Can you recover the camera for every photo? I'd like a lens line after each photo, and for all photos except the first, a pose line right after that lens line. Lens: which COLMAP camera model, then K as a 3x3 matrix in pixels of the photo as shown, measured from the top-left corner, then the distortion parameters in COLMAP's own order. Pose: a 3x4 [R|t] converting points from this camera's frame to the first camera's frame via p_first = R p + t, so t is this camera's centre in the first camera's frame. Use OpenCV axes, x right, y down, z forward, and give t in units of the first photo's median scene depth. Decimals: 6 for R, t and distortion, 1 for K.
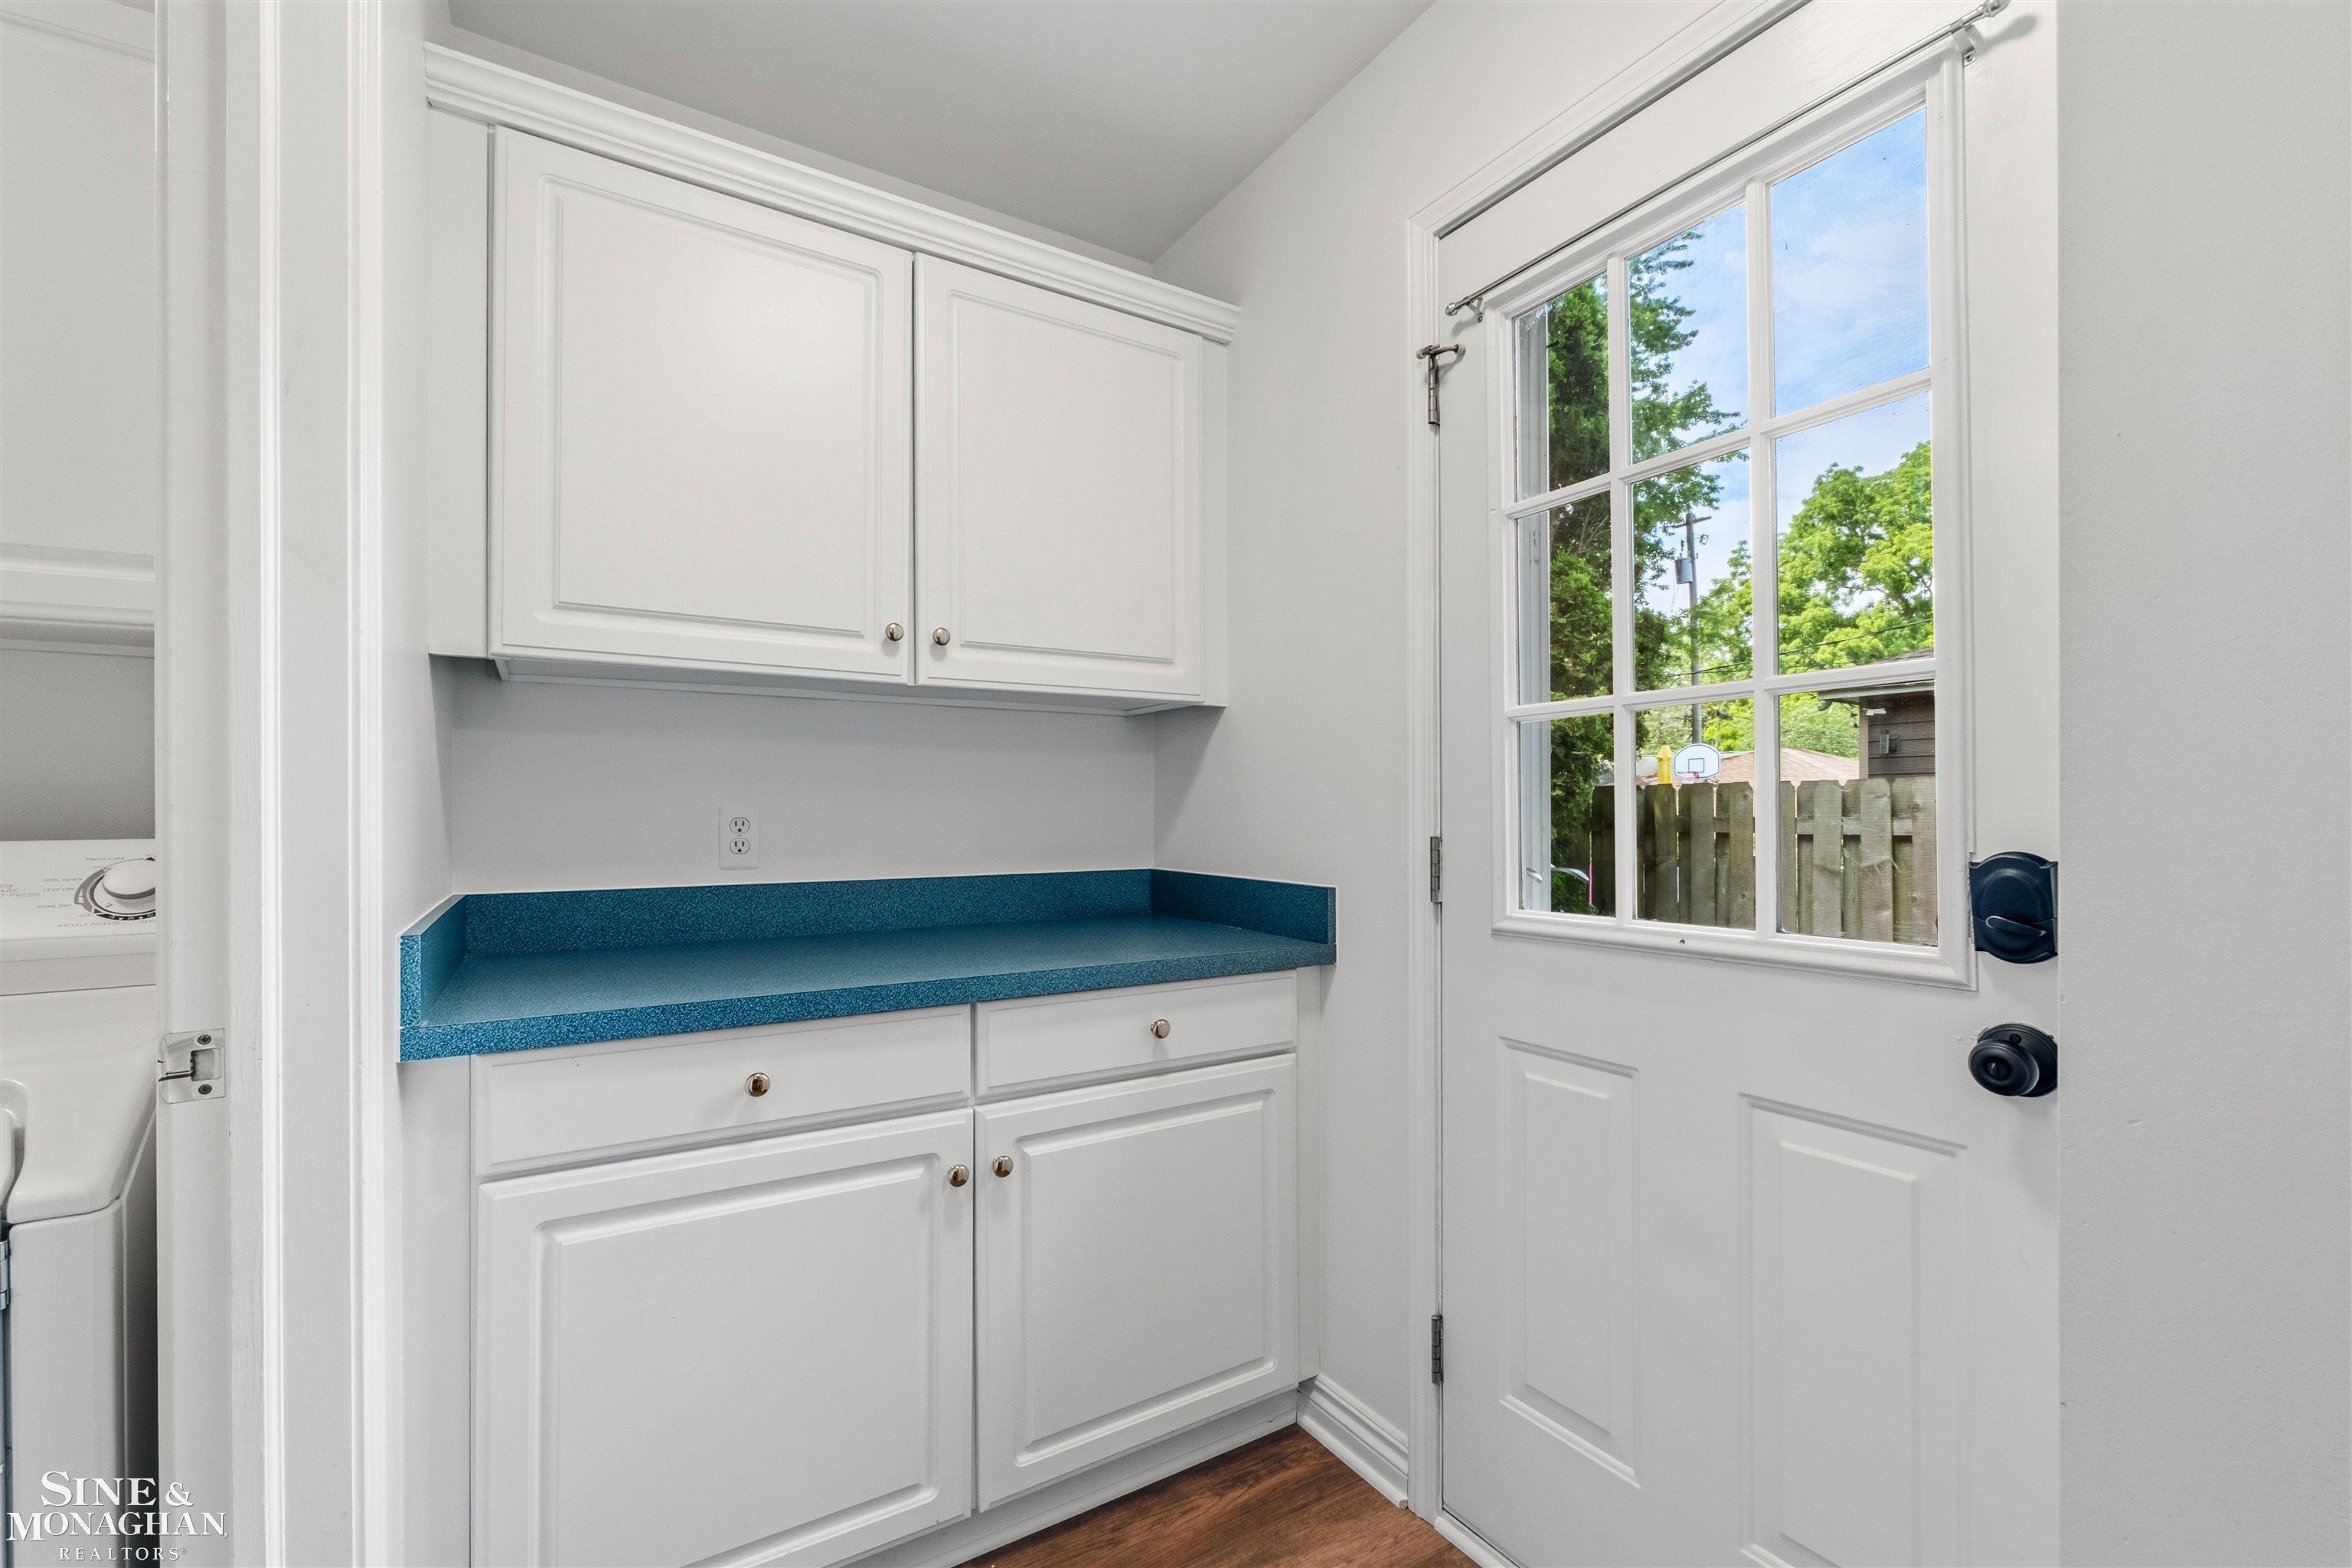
lens RADIAL K [[999.7, 0, 1176.0], [0, 999.7, 784.0], [0, 0, 1]] dist [-0.002357, 0.000325]
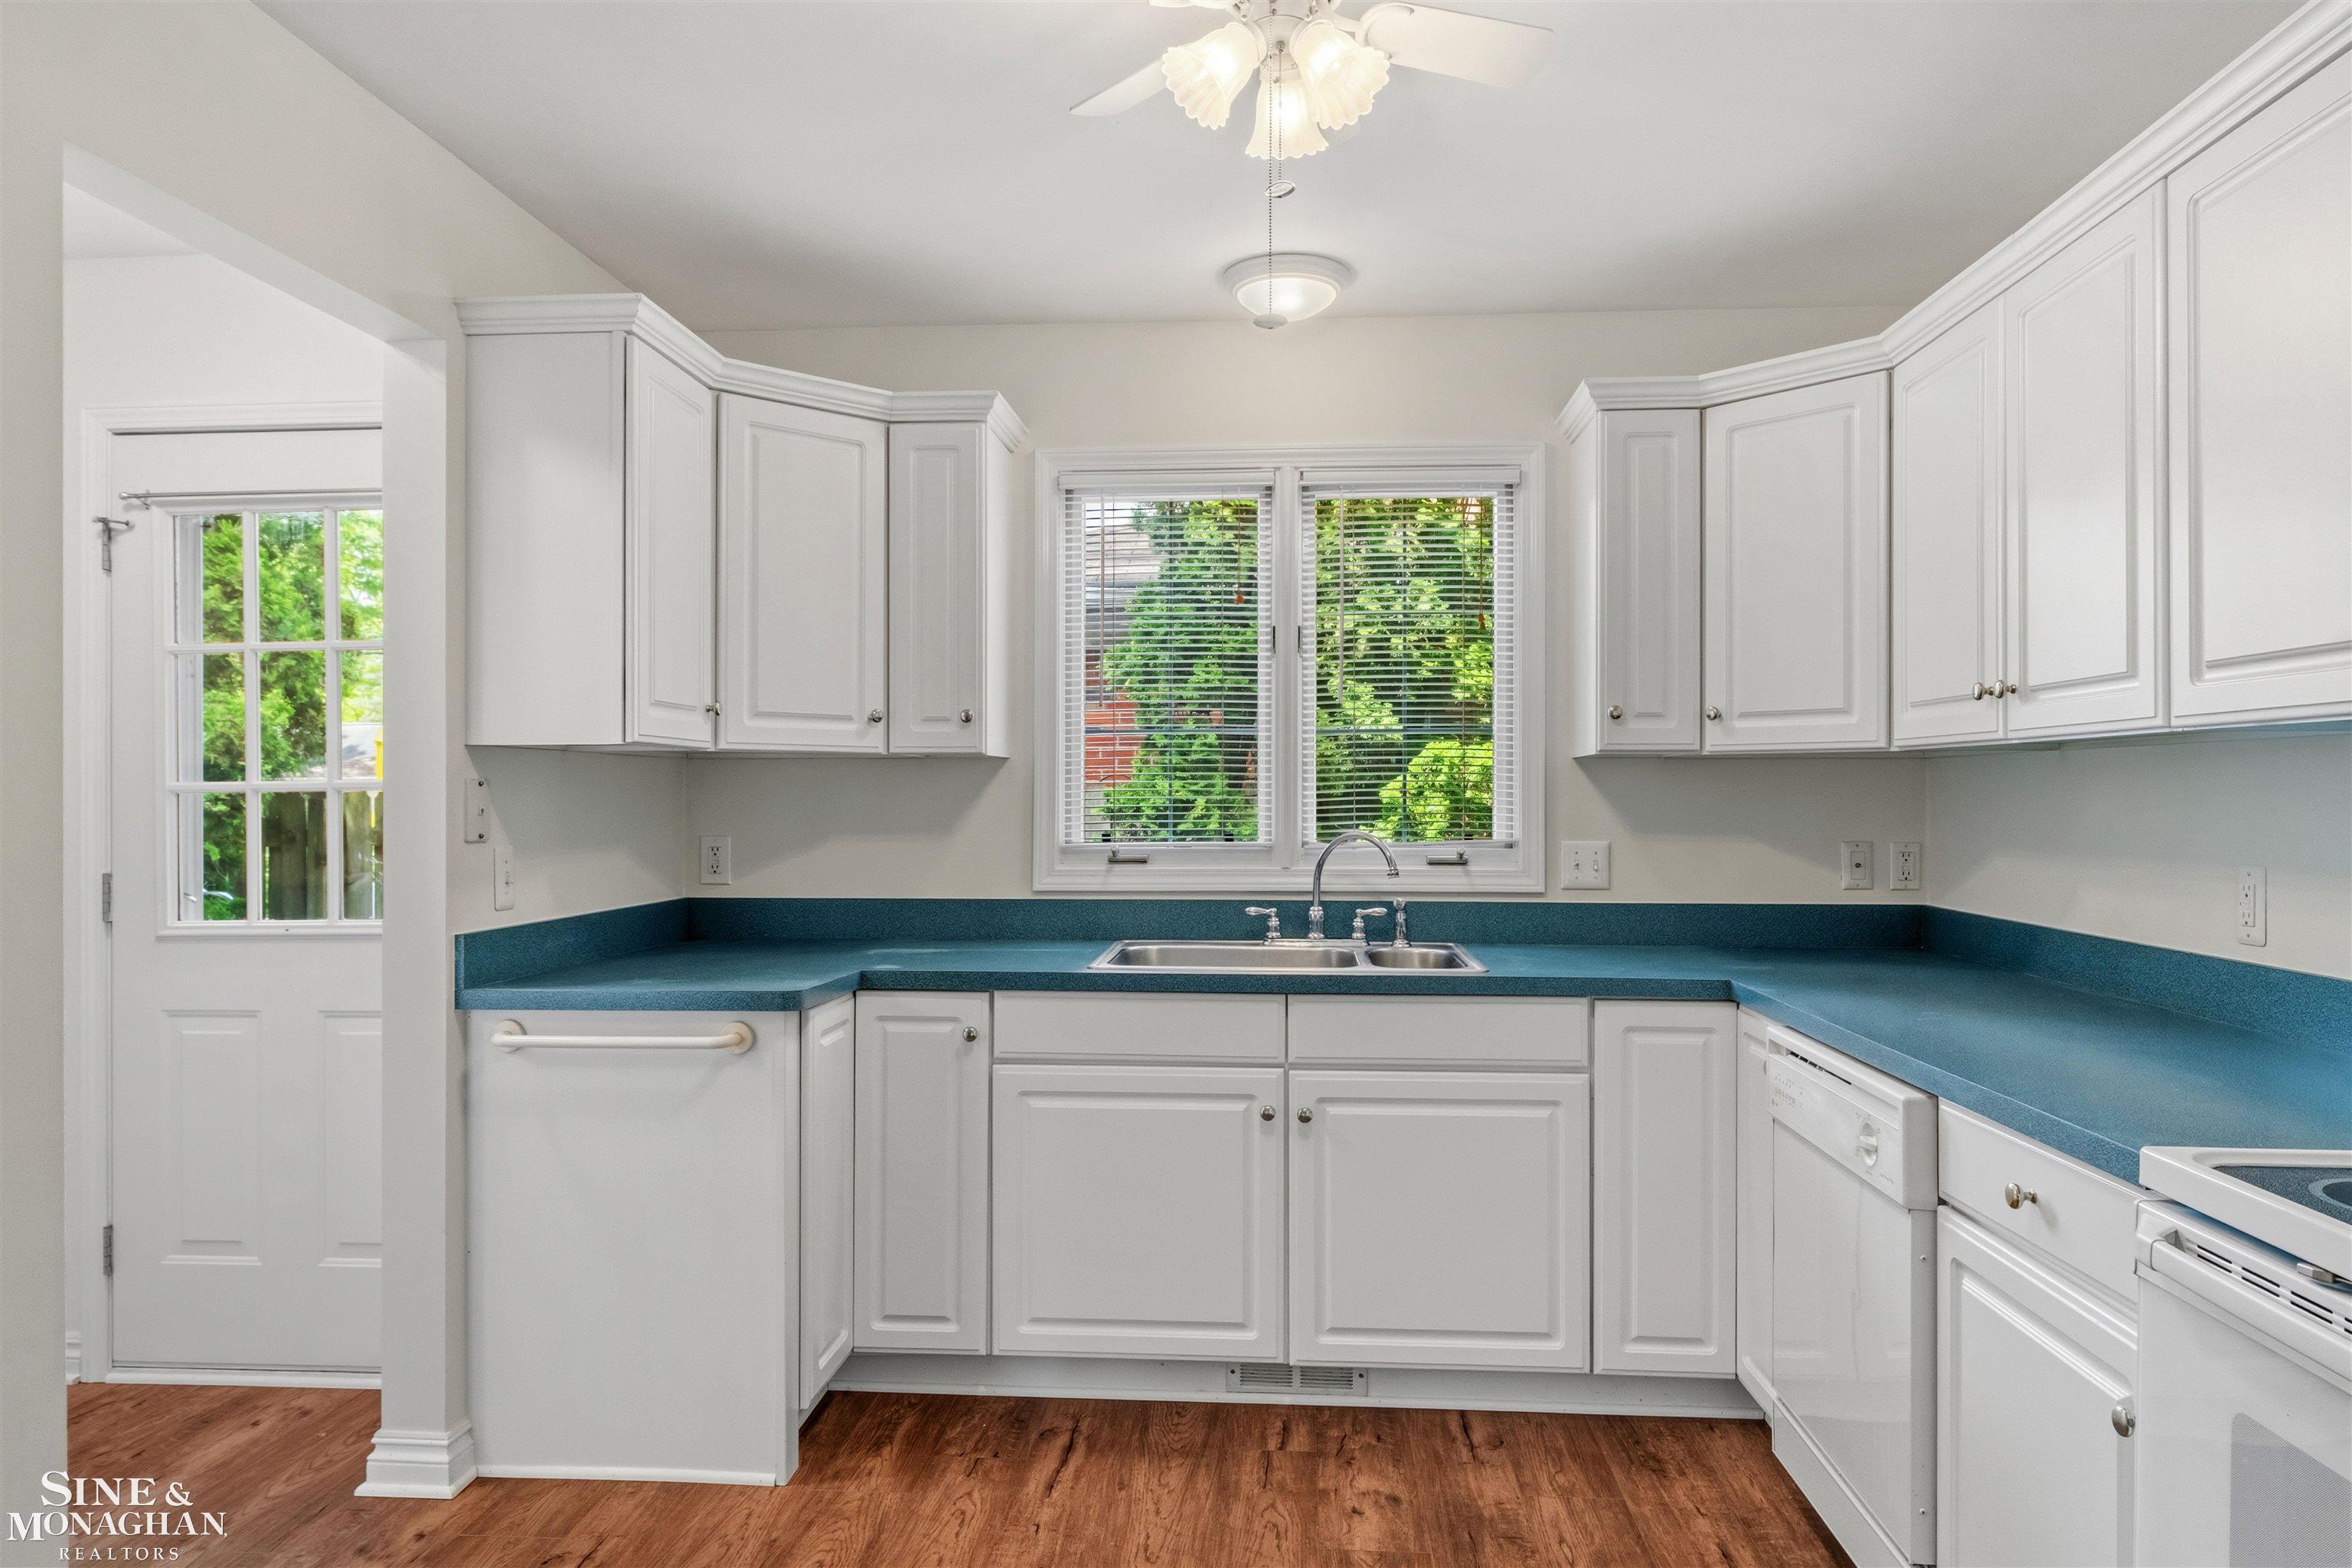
lens RADIAL K [[1466.5, 0, 1179.3], [0, 1466.5, 809.6], [0, 0, 1]] dist [-0.000039, -0.001501]
pose [[0.591258, -0.008197, 0.806441, -0.340338], [-0.018039, 0.999564, 0.023386, -0.074925], [-0.806281, -0.028375, 0.590852, -0.947243]]
